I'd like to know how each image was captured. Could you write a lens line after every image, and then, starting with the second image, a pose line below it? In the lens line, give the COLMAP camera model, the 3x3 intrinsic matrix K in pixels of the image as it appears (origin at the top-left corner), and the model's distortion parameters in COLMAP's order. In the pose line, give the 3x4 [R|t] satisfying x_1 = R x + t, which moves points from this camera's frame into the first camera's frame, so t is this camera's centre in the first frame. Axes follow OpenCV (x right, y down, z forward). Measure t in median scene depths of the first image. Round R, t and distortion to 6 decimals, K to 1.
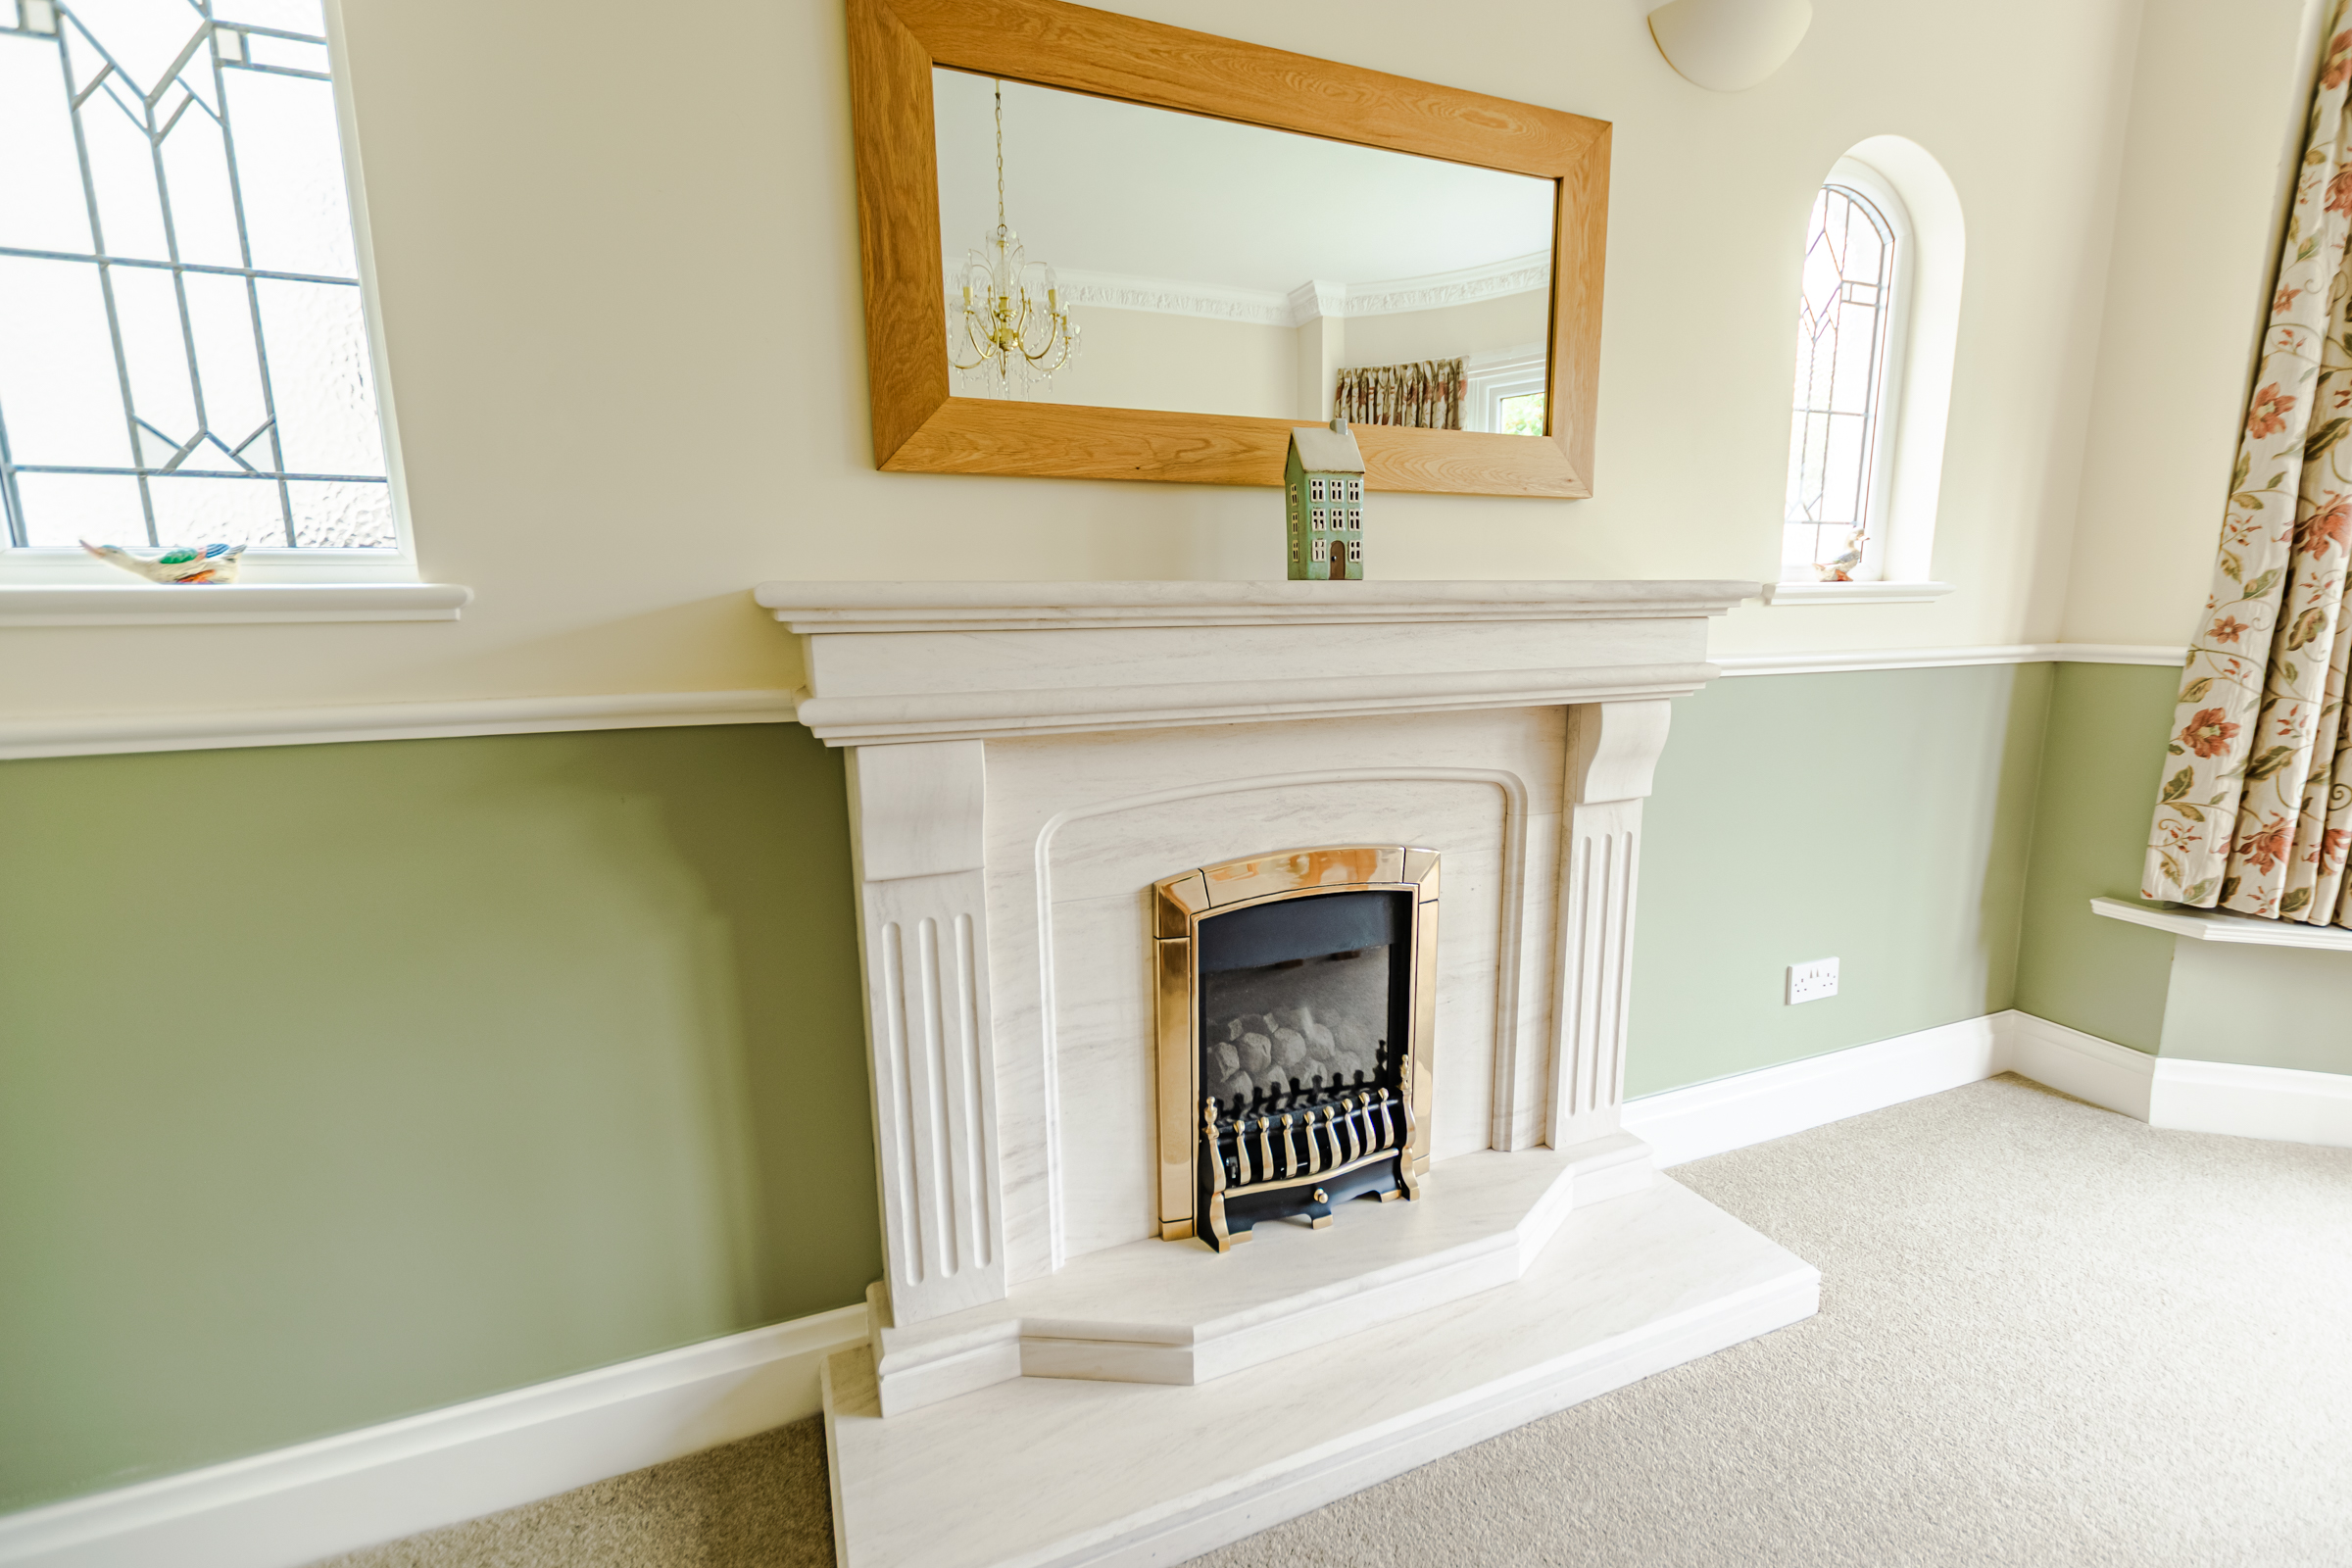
lens RADIAL K [[1023.9, 0, 1171.0], [0, 1023.9, 776.2], [0, 0, 1]] dist [0.007412, -0.001491]
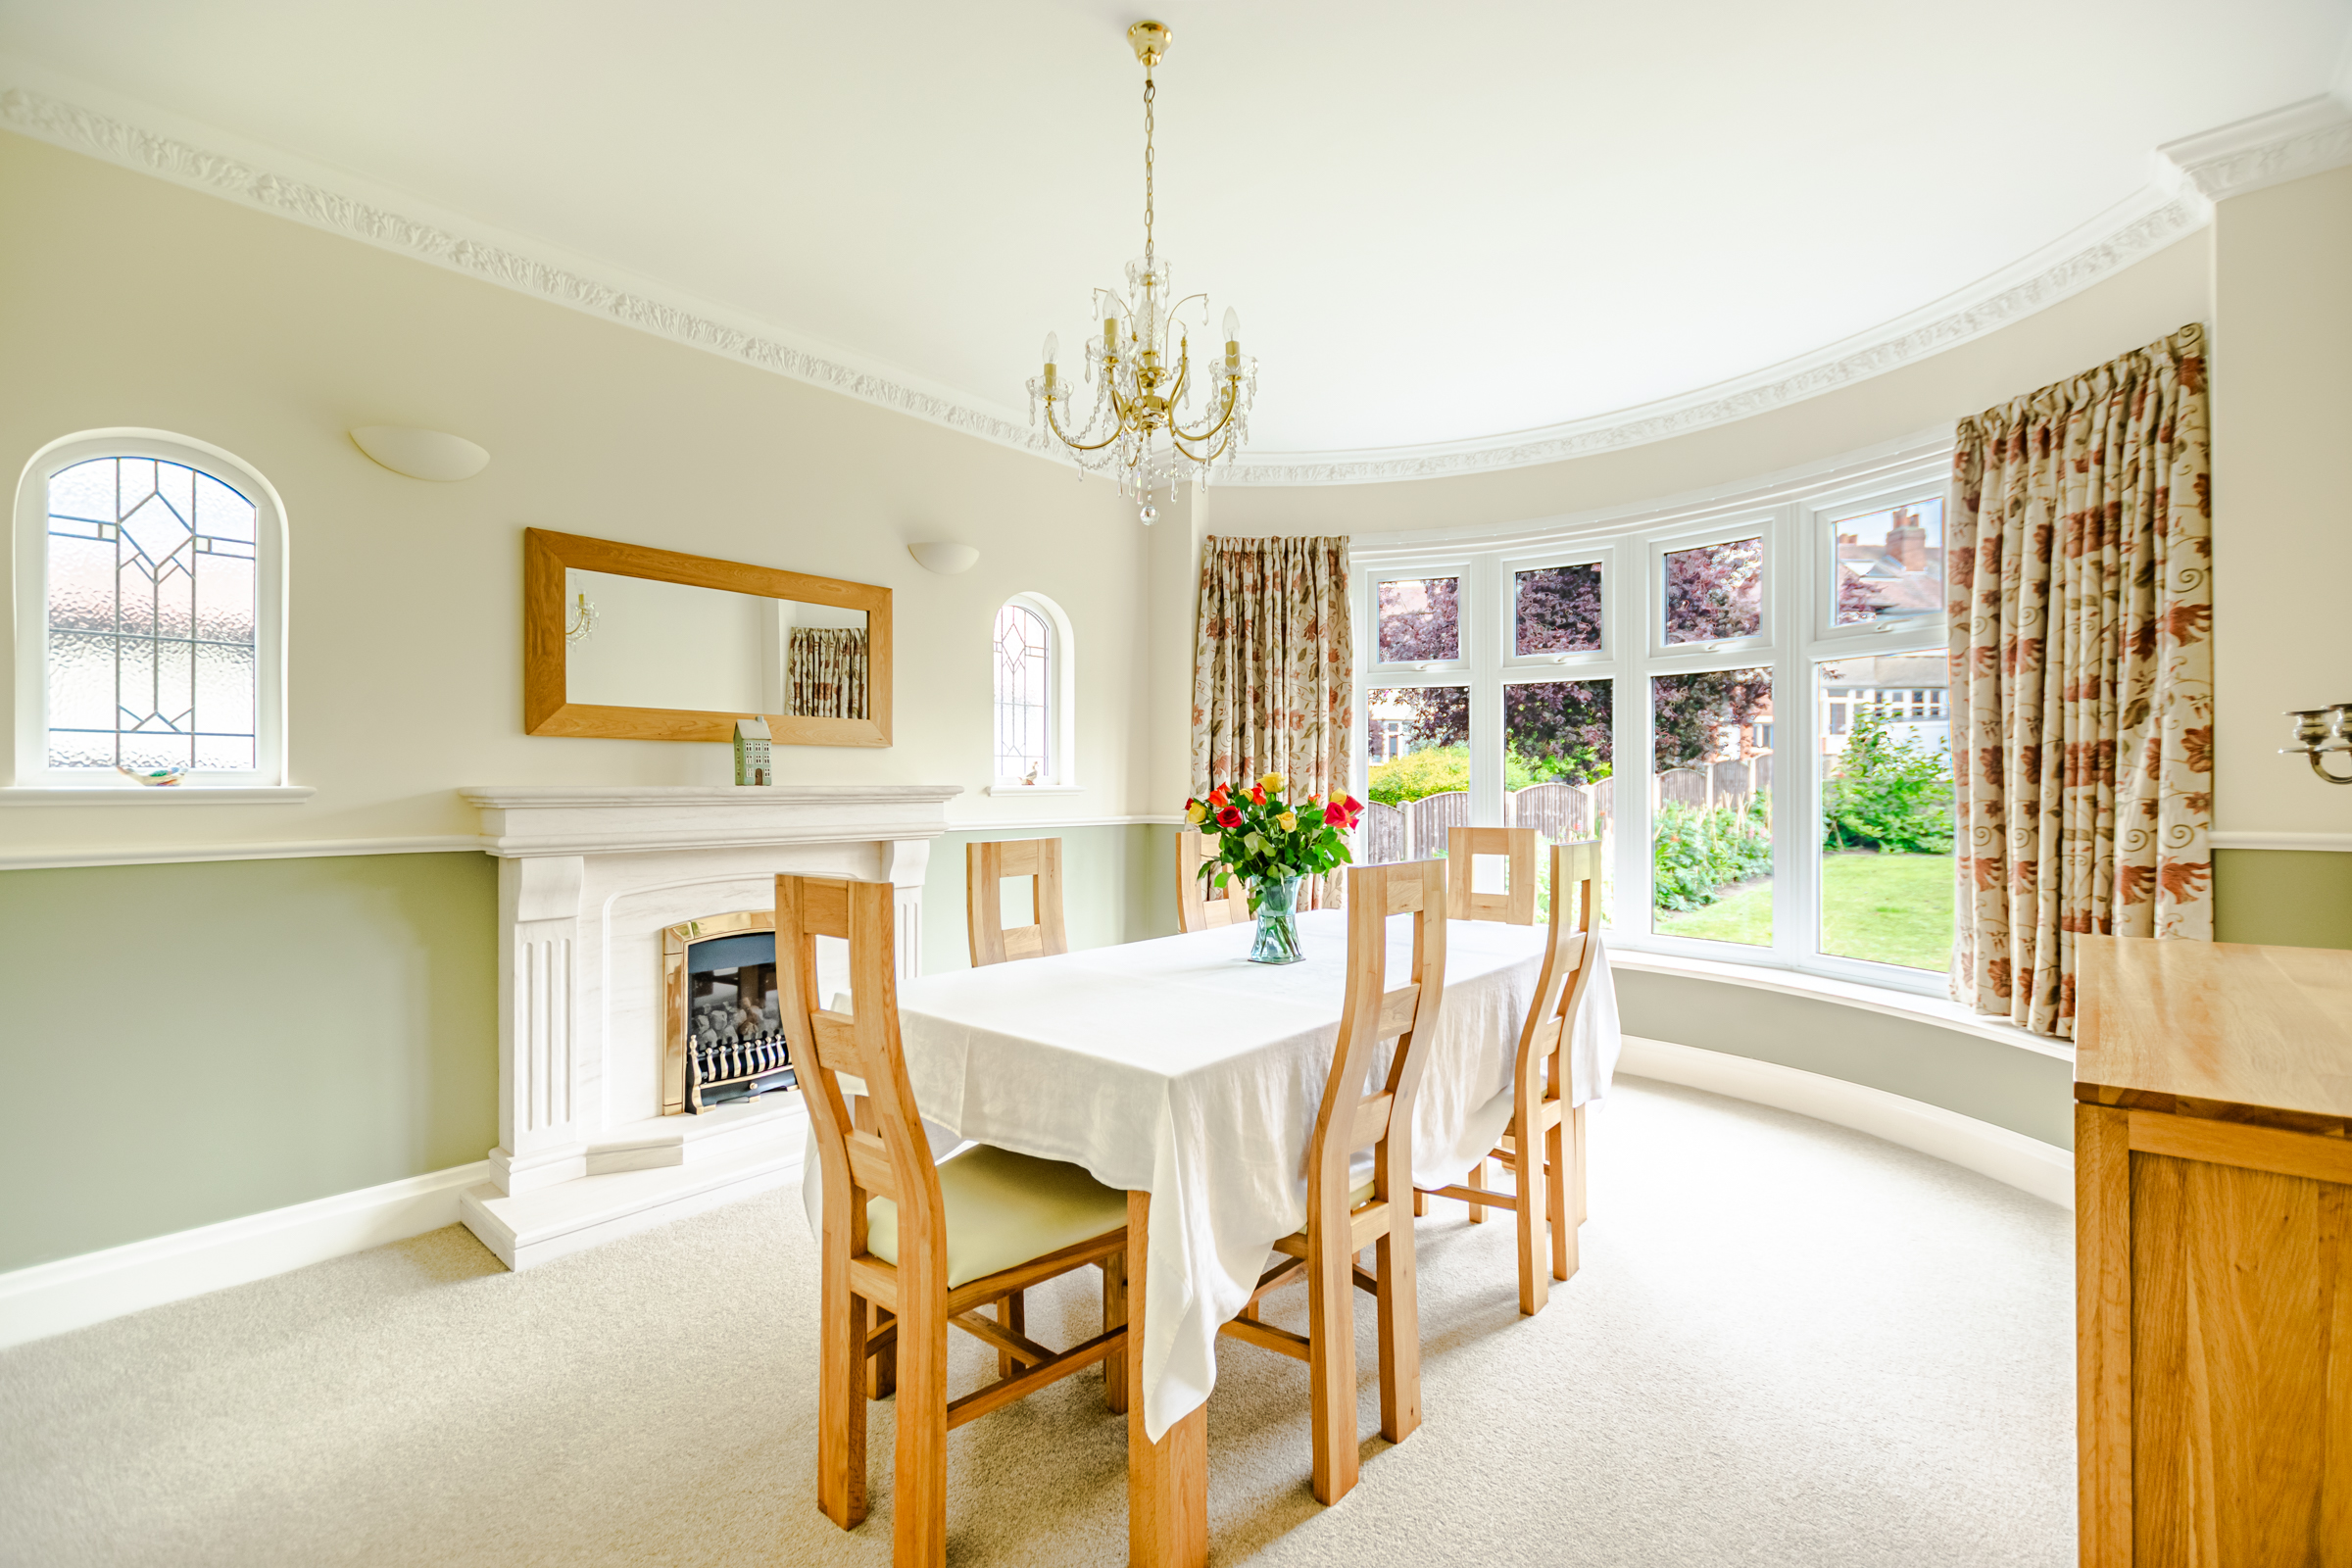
lens RADIAL K [[1023.9, 0, 1197.6], [0, 1023.9, 767.0], [0, 0, 1]] dist [0.007412, -0.001491]
pose [[0.875236, 0.017506, 0.483379, -0.083049], [0.072986, 0.983123, -0.167757, 0.215830], [-0.478158, 0.182107, 0.859187, -1.393776]]
